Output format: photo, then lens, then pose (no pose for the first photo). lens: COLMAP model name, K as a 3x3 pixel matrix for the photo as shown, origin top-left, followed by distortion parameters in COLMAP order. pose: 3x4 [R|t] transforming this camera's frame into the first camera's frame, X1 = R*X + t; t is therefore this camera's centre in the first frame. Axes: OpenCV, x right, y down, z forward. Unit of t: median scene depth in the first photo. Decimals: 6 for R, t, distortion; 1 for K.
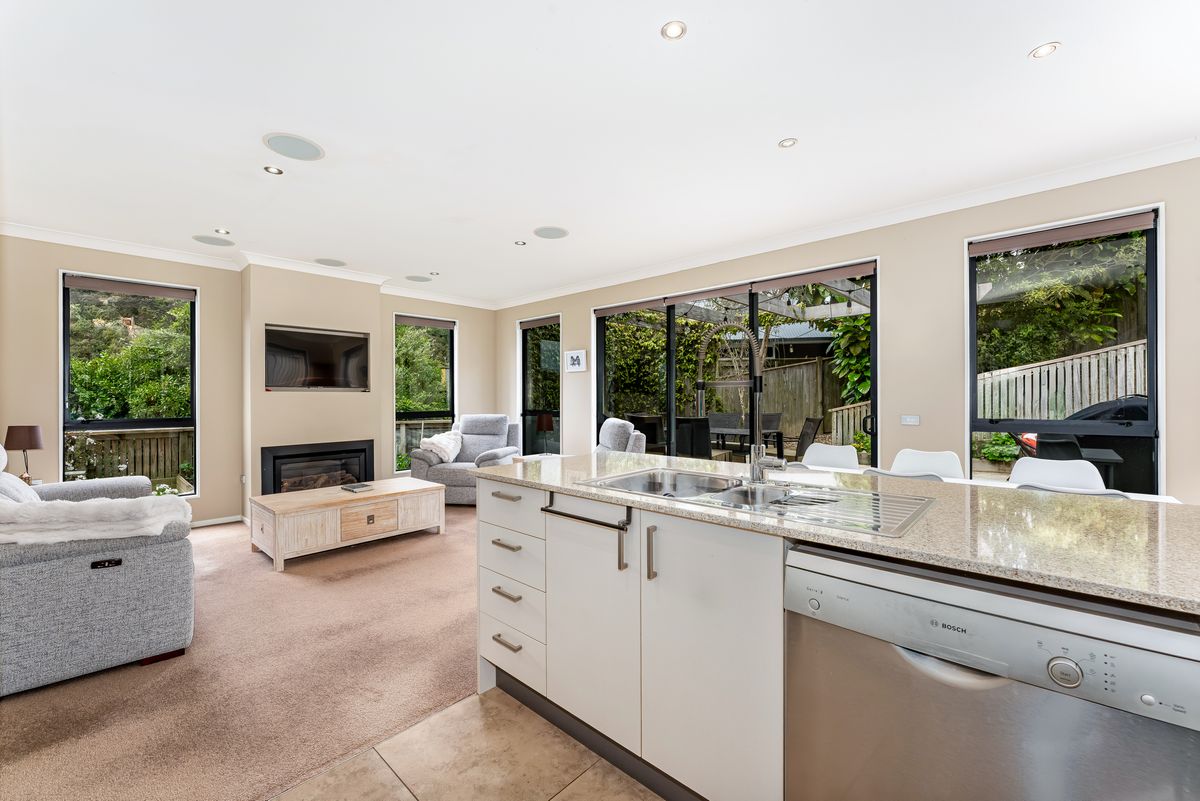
lens RADIAL K [[487.5, 0, 597.4], [0, 487.5, 397.3], [0, 0, 1]] dist [-0.003006, -0.000079]
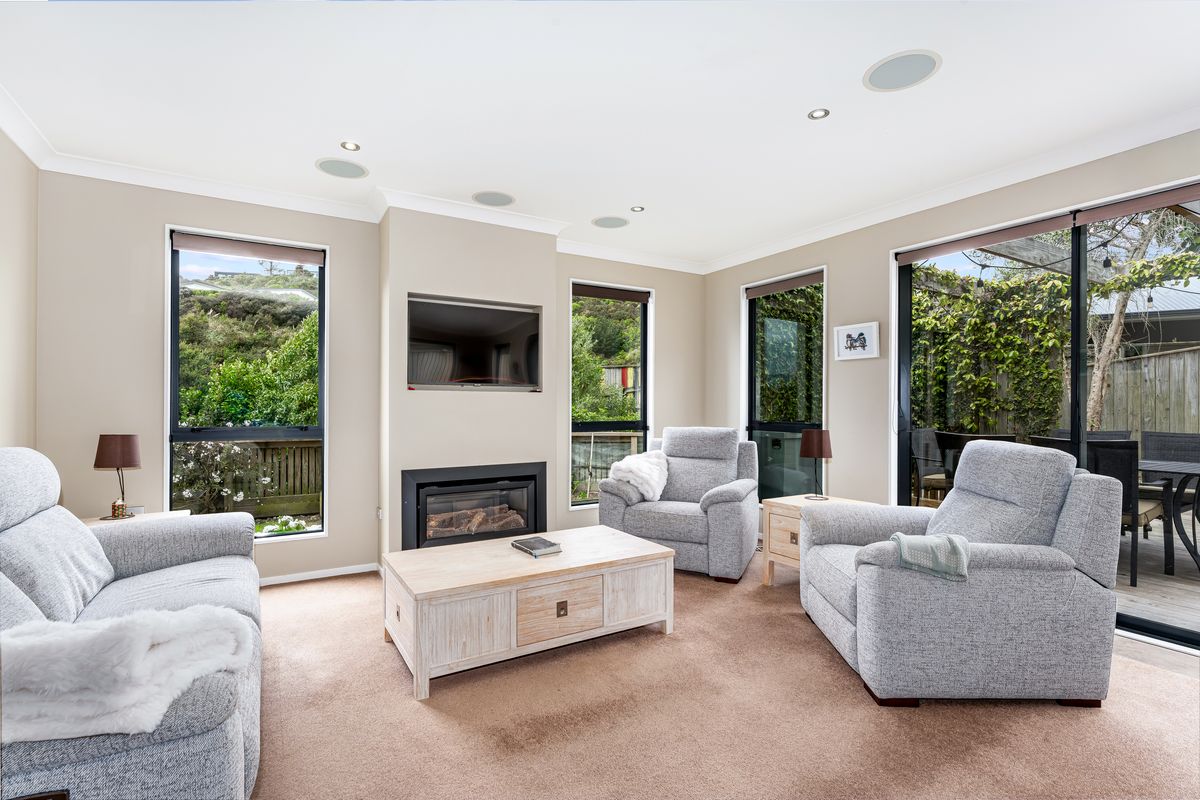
lens RADIAL K [[556.7, 0, 600.5], [0, 556.7, 404.1], [0, 0, 1]] dist [-0.002838, -0.000067]
pose [[0.962168, 0.006046, -0.272391, -0.168675], [-0.006479, 0.999979, -0.000693, 0.005751], [0.272381, 0.002432, 0.962186, 0.261538]]
